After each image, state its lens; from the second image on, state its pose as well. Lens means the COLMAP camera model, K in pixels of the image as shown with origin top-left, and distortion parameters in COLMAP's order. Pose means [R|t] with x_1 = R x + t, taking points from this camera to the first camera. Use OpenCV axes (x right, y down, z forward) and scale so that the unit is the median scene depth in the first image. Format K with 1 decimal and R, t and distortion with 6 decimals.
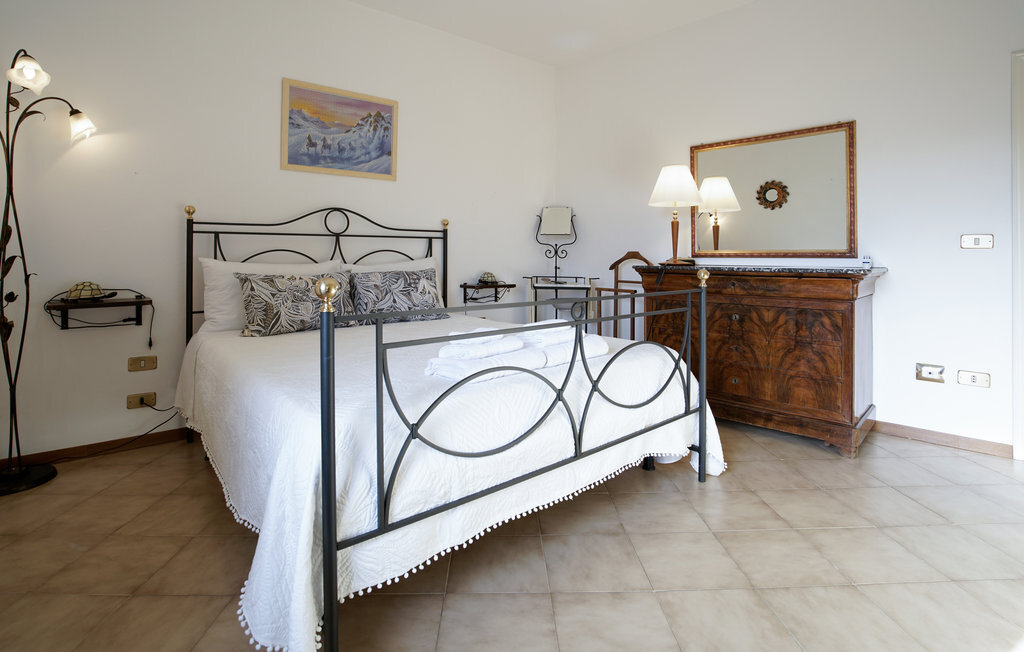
lens RADIAL K [[471.7, 0, 506.8], [0, 471.7, 311.4], [0, 0, 1]] dist [-0.060408, 0.029120]
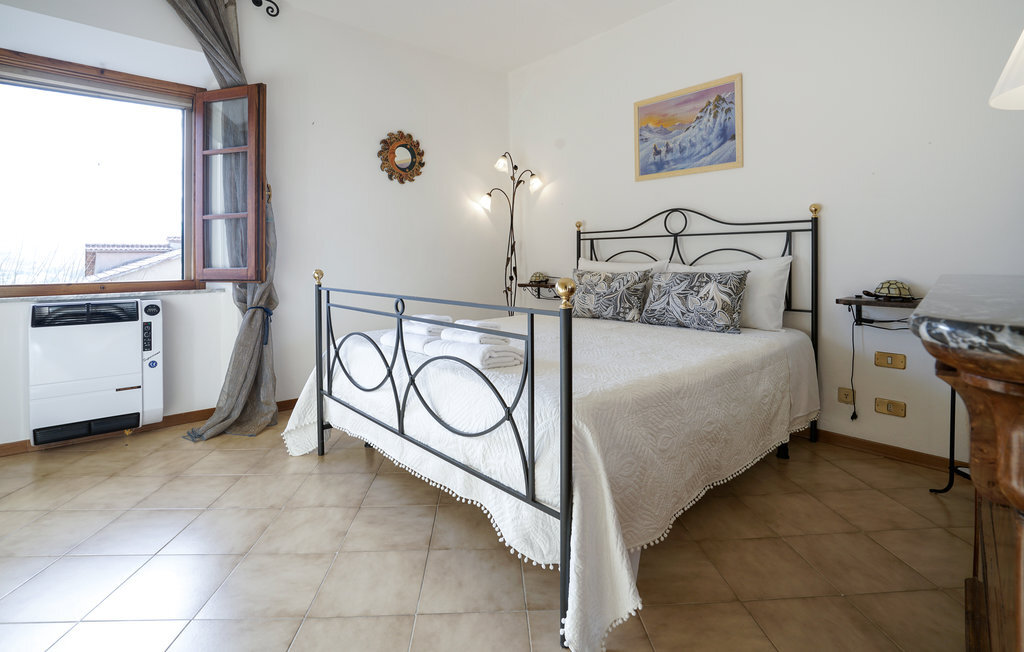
lens RADIAL K [[471.7, 0, 506.8], [0, 471.7, 311.4], [0, 0, 1]] dist [-0.060408, 0.029120]
pose [[0.062241, 0.106835, -0.992327, 0.650050], [-0.105818, 0.989357, 0.099878, -0.063162], [0.992436, 0.098790, 0.072884, 0.587043]]
